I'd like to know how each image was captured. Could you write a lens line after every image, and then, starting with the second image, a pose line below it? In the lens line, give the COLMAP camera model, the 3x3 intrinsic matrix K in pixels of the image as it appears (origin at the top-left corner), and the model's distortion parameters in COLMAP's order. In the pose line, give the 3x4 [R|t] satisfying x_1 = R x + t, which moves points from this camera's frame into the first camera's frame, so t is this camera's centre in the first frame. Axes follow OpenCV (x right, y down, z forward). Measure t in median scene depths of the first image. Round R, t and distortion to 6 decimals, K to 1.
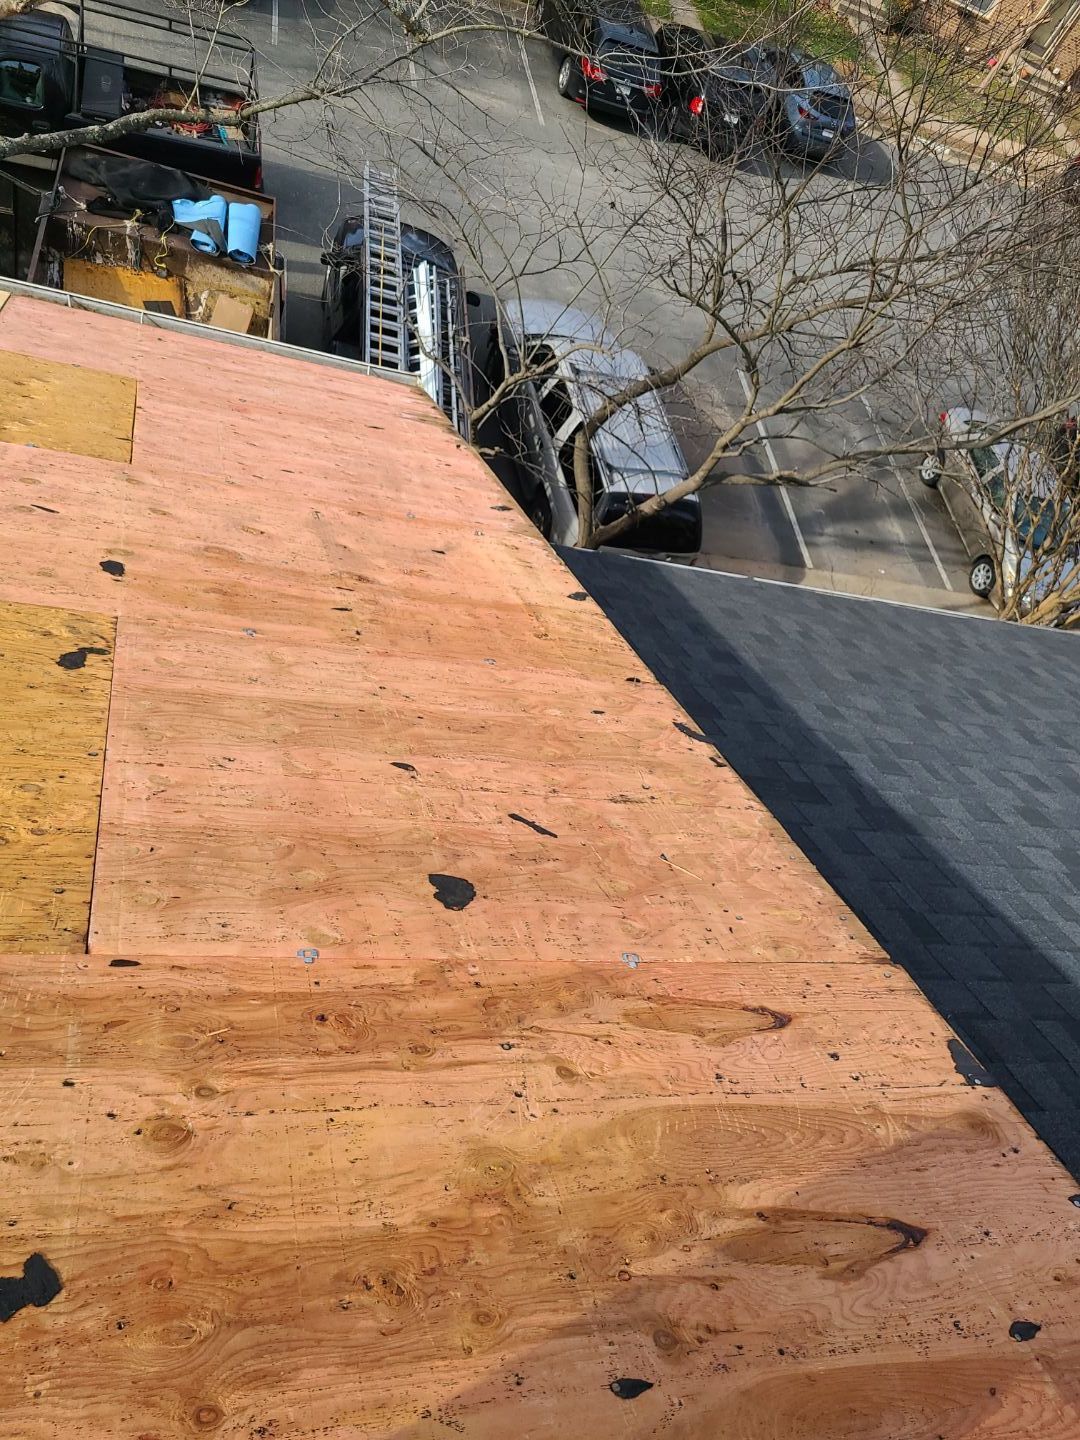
lens RADIAL K [[1038.4, 0, 540.0], [0, 1038.4, 720.0], [0, 0, 1]] dist [0.055030, -0.046071]
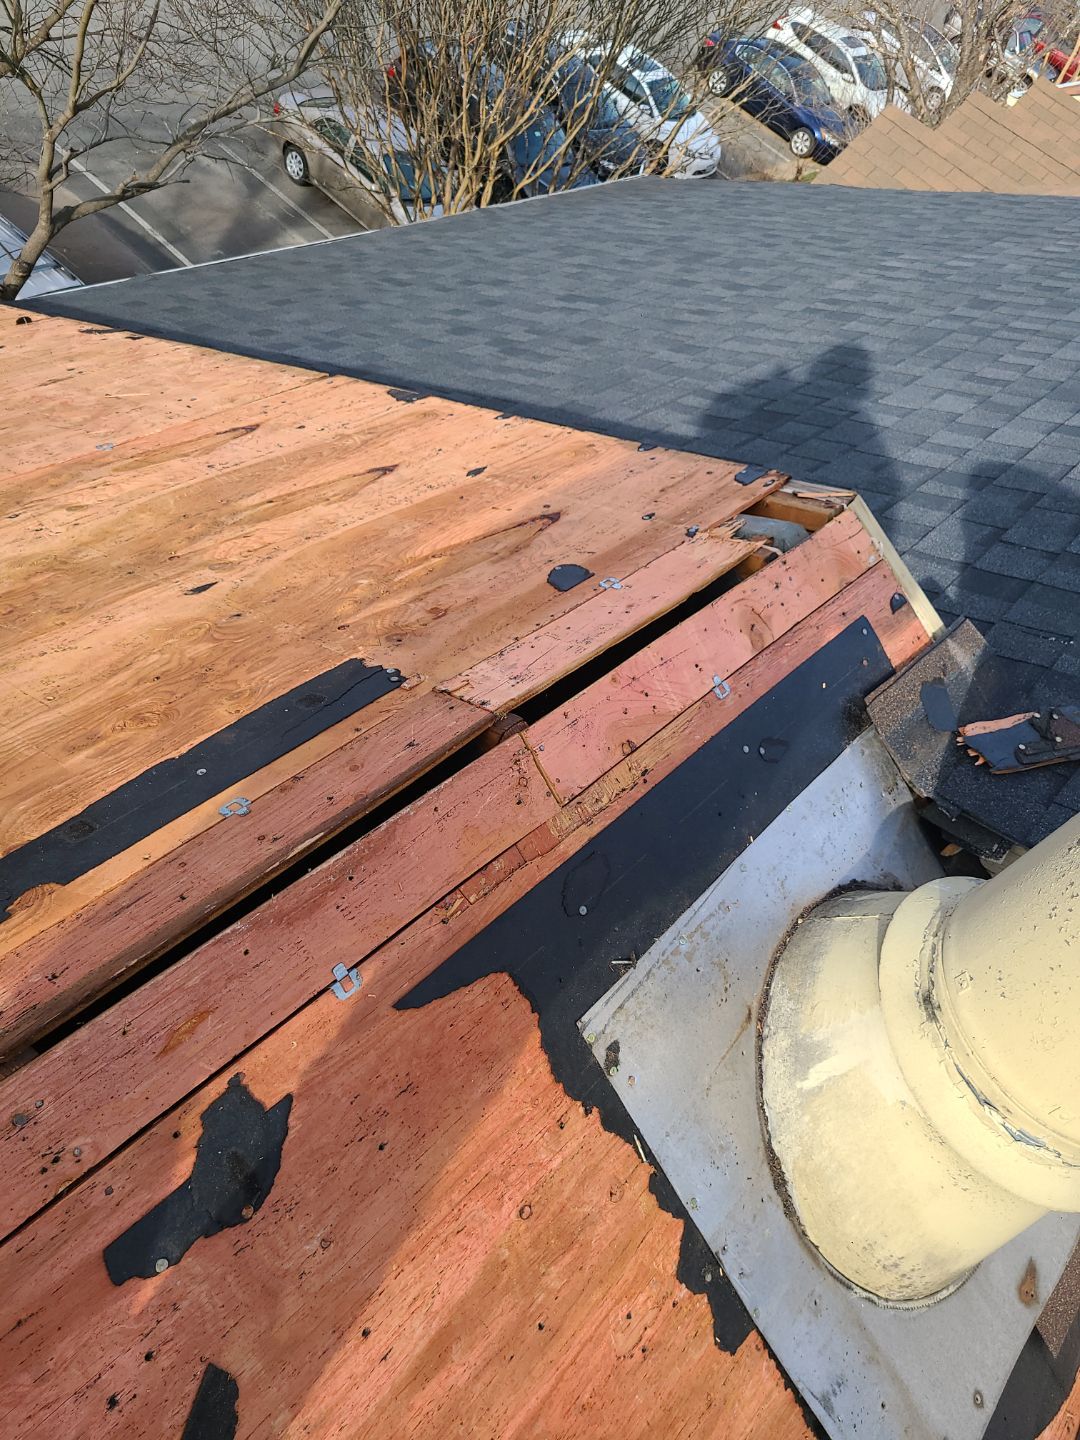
lens RADIAL K [[1038.4, 0, 540.0], [0, 1038.4, 720.0], [0, 0, 1]] dist [0.055030, -0.046071]
pose [[0.788595, -0.544411, 0.285892, -0.024537], [0.475138, 0.834608, 0.278700, 0.388940], [-0.390335, -0.083943, 0.916838, -0.217358]]
